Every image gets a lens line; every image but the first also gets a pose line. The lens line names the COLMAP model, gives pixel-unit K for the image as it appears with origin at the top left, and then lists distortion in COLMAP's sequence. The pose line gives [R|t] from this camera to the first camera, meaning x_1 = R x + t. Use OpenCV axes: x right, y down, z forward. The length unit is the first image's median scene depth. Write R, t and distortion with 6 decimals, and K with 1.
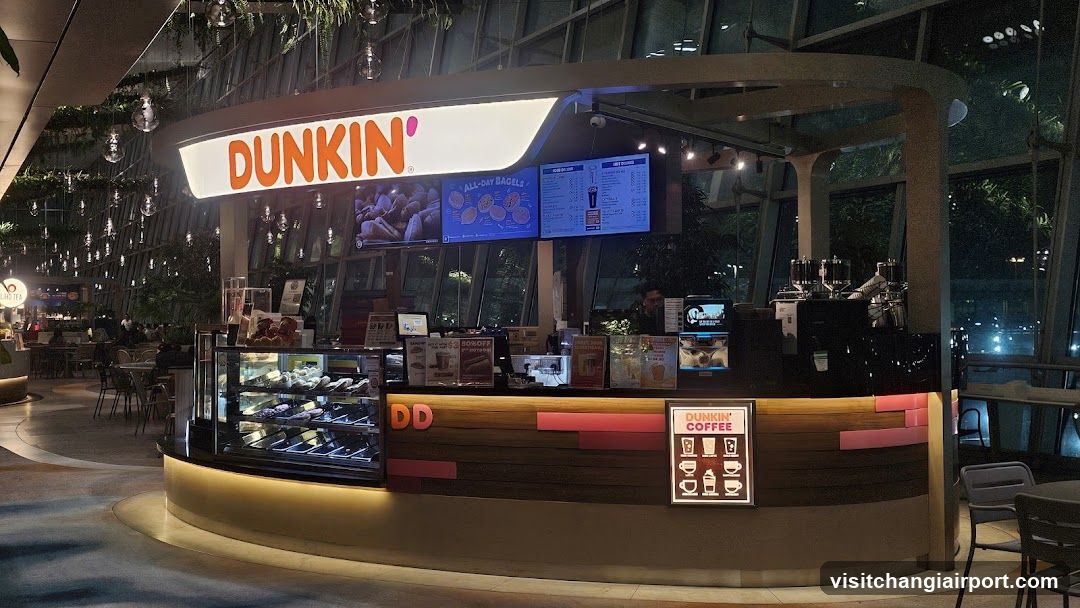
lens RADIAL K [[1364.0, 0, 537.6], [0, 1364.0, 308.8], [0, 0, 1]] dist [0.068732, 0.003652]
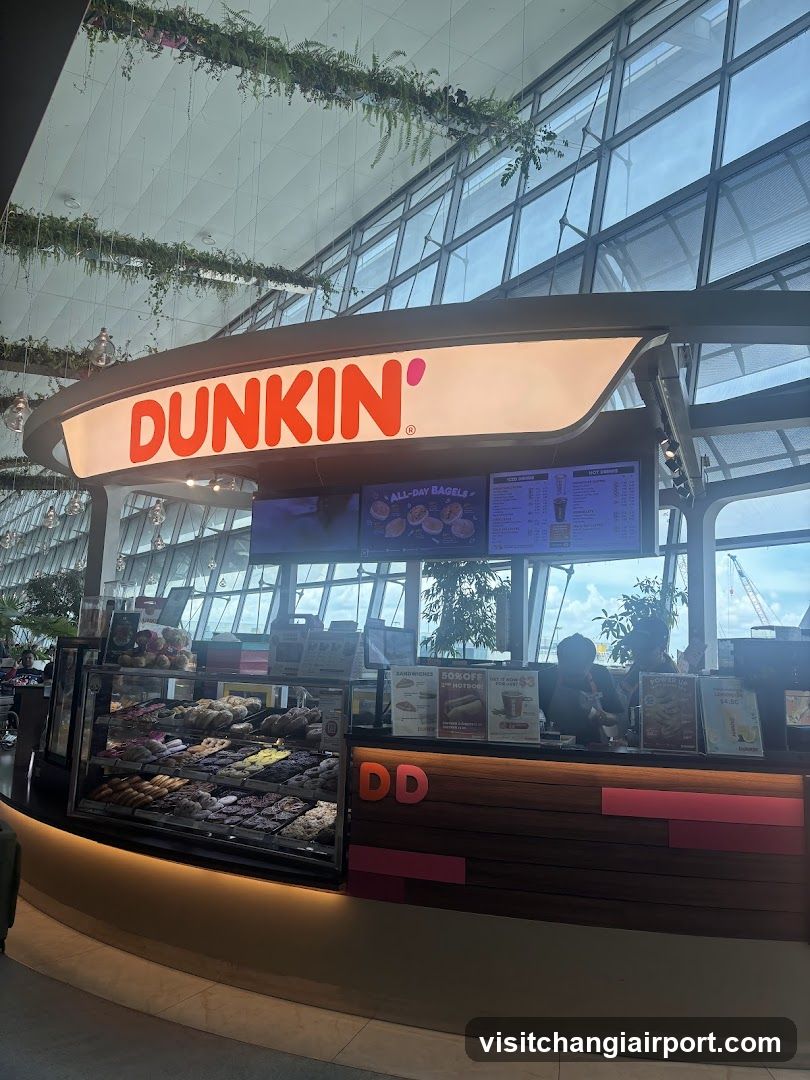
lens RADIAL K [[833.7, 0, 415.0], [0, 833.7, 536.0], [0, 0, 1]] dist [0.078227, -0.122856]
pose [[0.982640, 0.069577, 0.171979, -0.160977], [-0.046214, 0.989589, -0.136301, 0.013464], [-0.179672, 0.125988, 0.975625, 0.569508]]
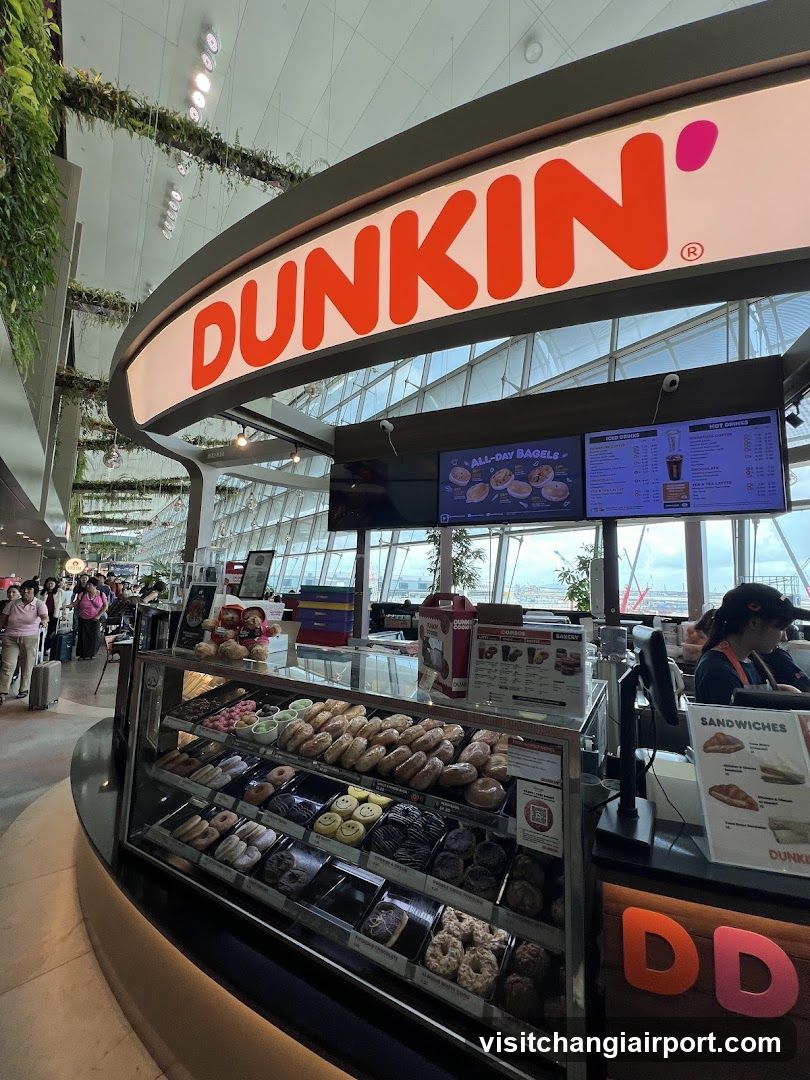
lens RADIAL K [[438.7, 0, 406.9], [0, 438.7, 536.5], [0, 0, 1]] dist [-0.003111, -0.000096]
pose [[0.976967, 0.061350, 0.204379, -0.187680], [-0.039487, 0.993215, -0.109387, -0.007566], [-0.209703, 0.098797, 0.972761, 0.897082]]
